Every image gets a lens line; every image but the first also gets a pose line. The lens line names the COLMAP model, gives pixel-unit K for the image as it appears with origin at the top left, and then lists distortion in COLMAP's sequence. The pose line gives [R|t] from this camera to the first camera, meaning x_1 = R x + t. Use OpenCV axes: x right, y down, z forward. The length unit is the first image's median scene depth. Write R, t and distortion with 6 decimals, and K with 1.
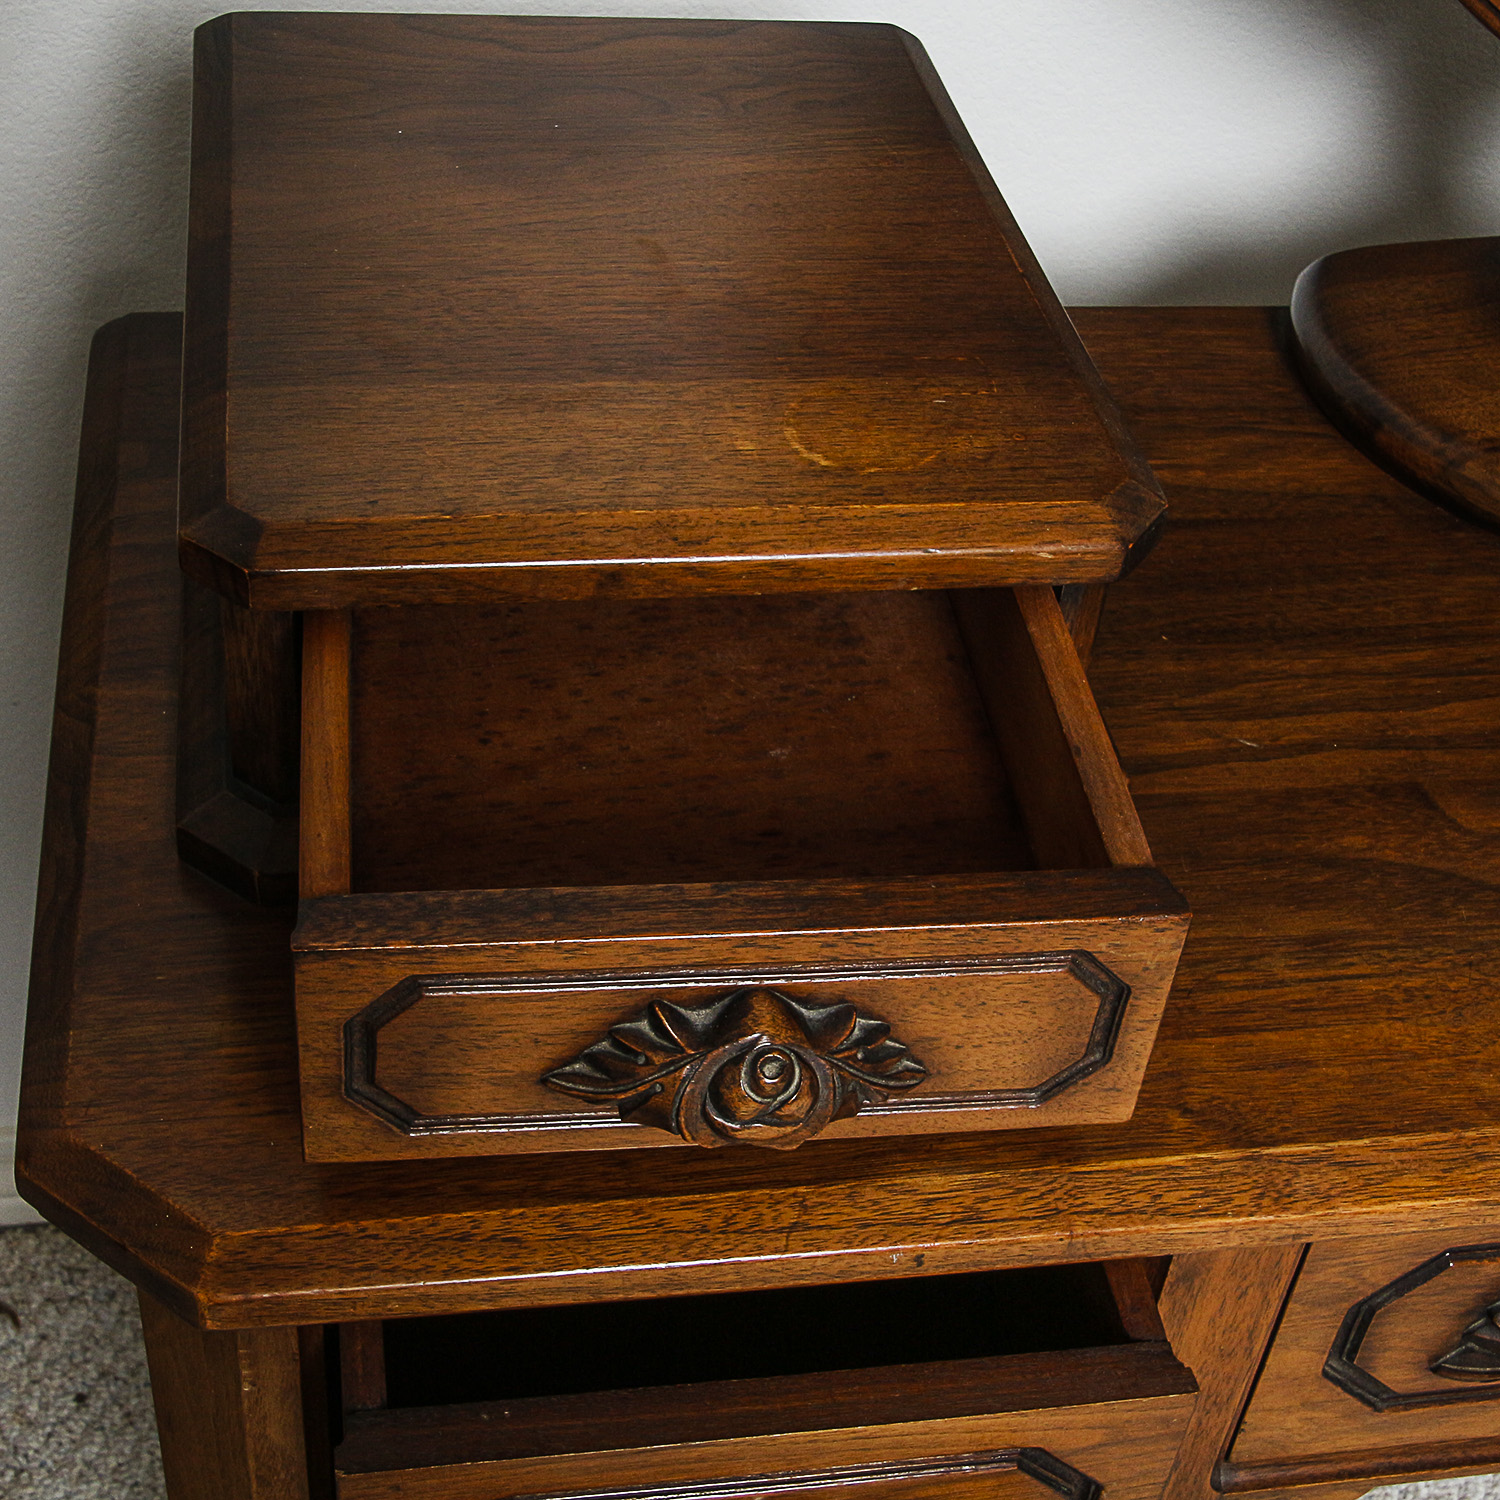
lens RADIAL K [[2283.6, 0, 750.0], [0, 2283.6, 750.0], [0, 0, 1]] dist [-0.106289, 0.215555]
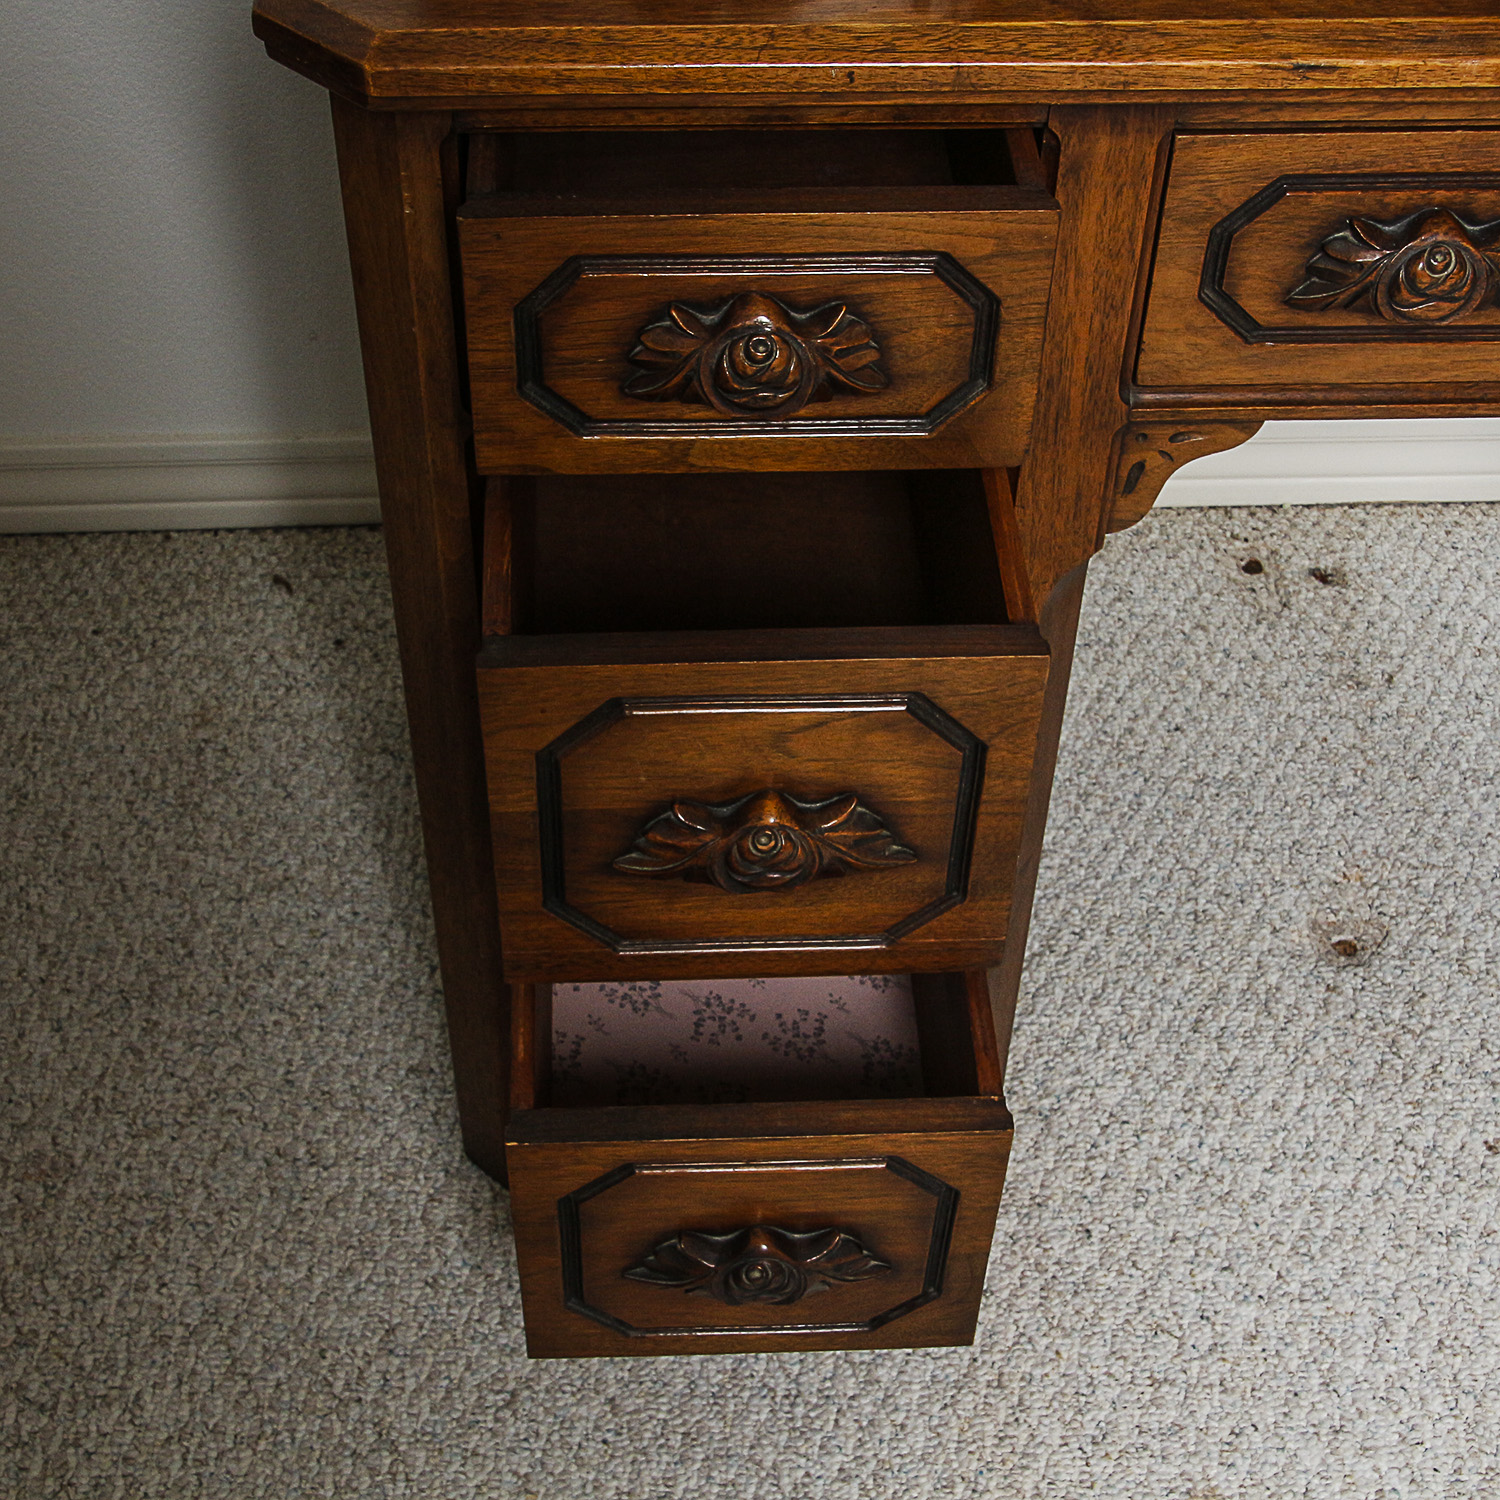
lens RADIAL K [[2283.6, 0, 750.0], [0, 2283.6, 750.0], [0, 0, 1]] dist [-0.106289, 0.215555]
pose [[0.991270, 0.036303, -0.126753, 0.203708], [-0.020778, 0.992347, 0.121722, 0.462941], [0.130202, -0.118026, 0.984438, -0.475162]]
